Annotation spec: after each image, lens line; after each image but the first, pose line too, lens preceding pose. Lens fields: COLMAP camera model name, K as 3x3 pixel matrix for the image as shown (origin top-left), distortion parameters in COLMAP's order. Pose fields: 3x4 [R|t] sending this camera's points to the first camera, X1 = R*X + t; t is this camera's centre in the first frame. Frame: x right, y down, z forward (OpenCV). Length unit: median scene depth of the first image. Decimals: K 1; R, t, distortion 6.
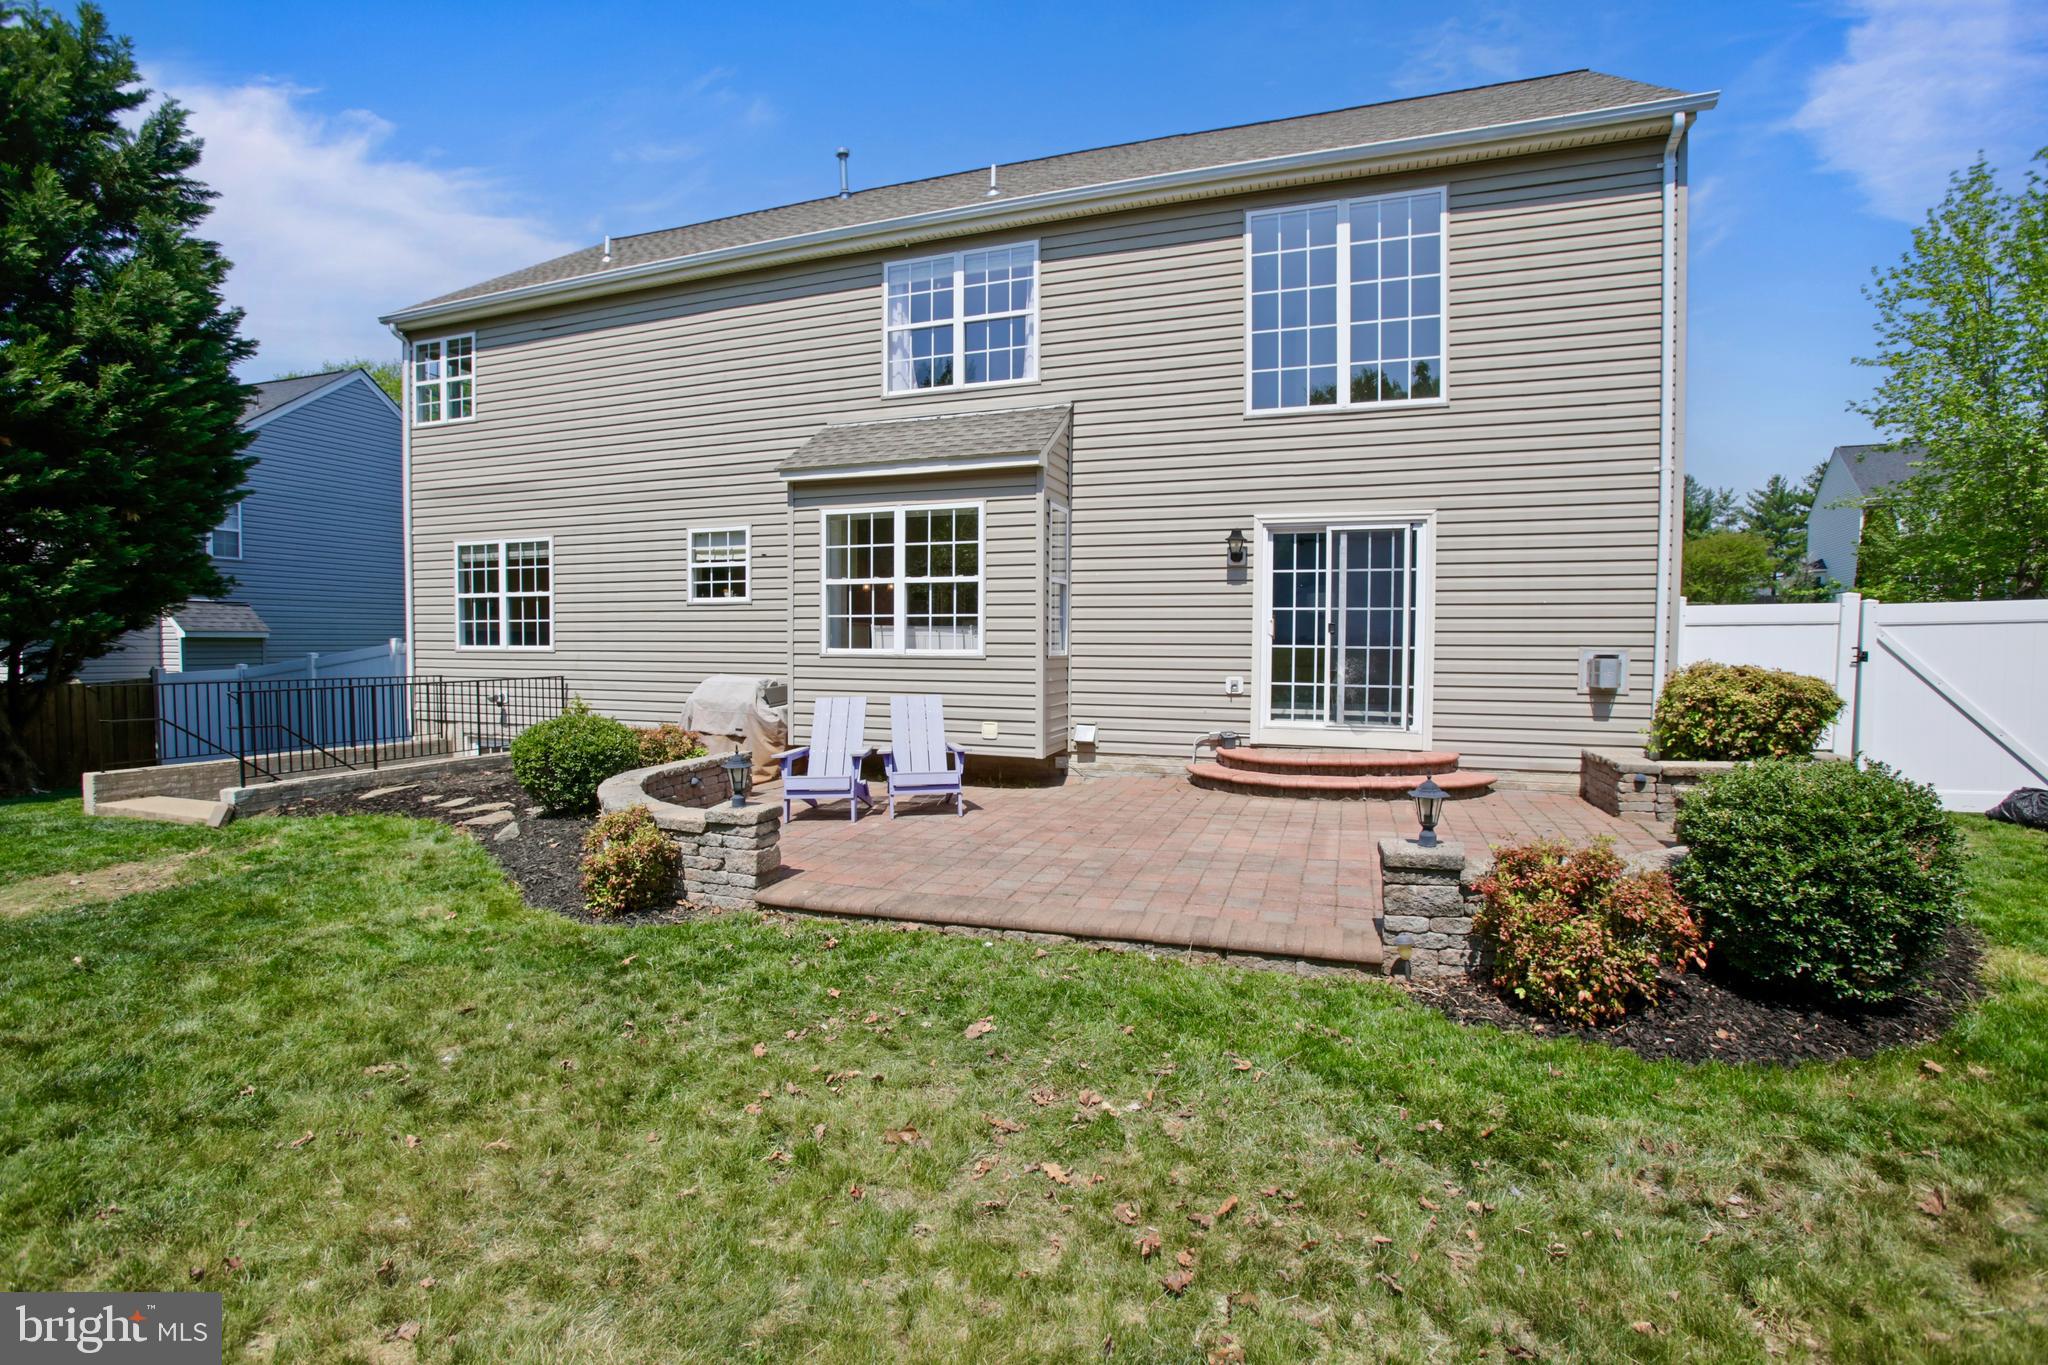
lens RADIAL K [[935.7, 0, 1011.8], [0, 935.7, 684.3], [0, 0, 1]] dist [-0.072874, 0.032355]
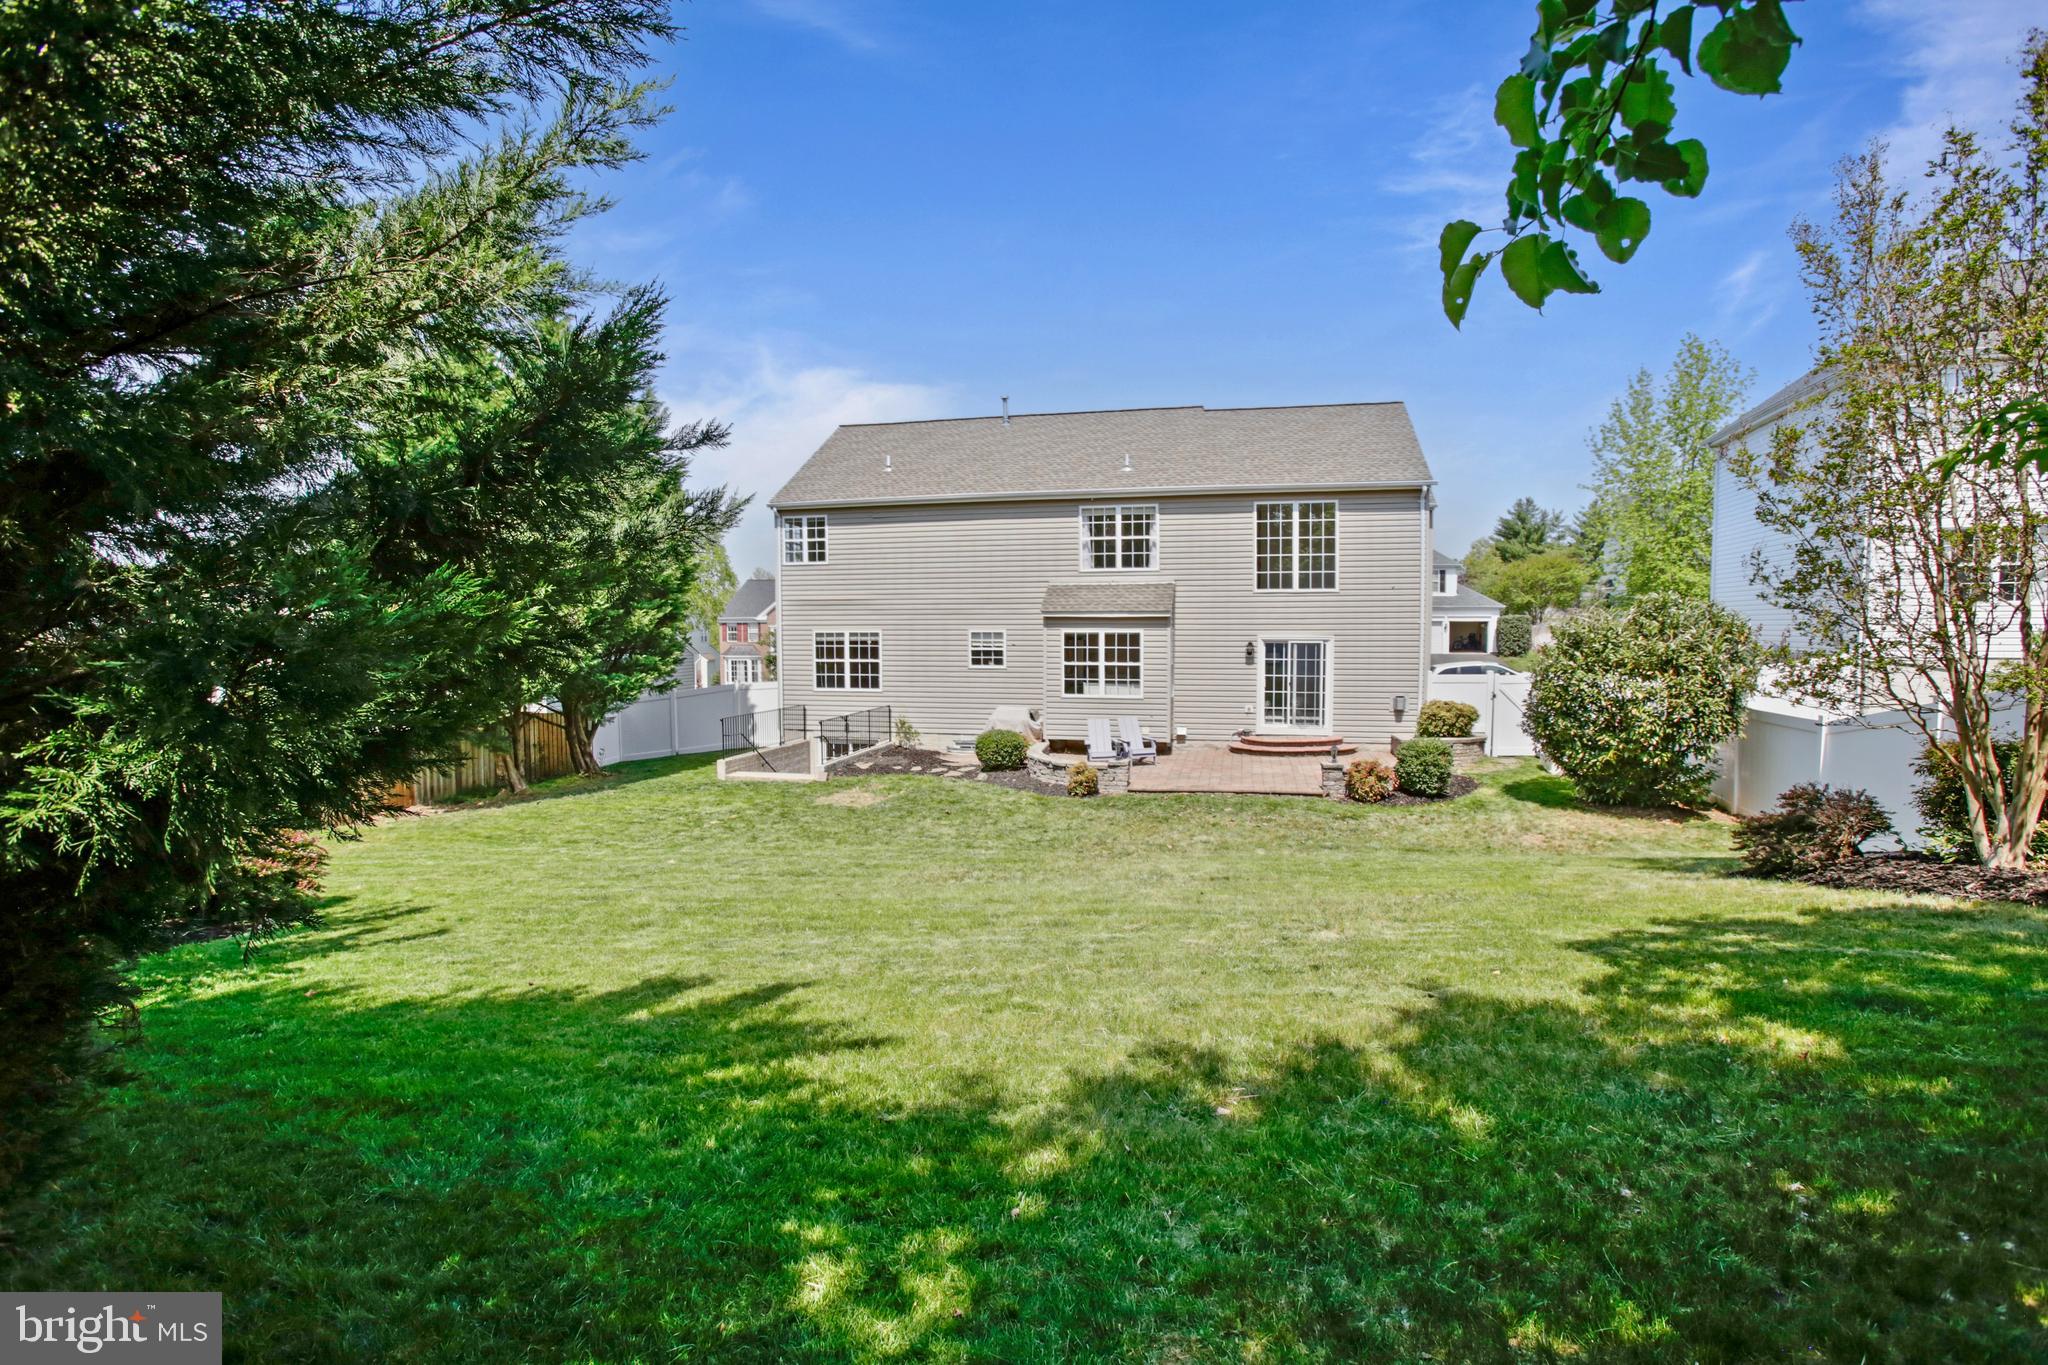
lens RADIAL K [[964.7, 0, 1010.5], [0, 964.7, 682.7], [0, 0, 1]] dist [-0.081782, 0.054945]
pose [[0.993480, -0.014755, 0.113046, -0.594391], [0.013024, 0.999787, 0.016037, -0.105823], [-0.113258, -0.014460, 0.993460, -1.247089]]
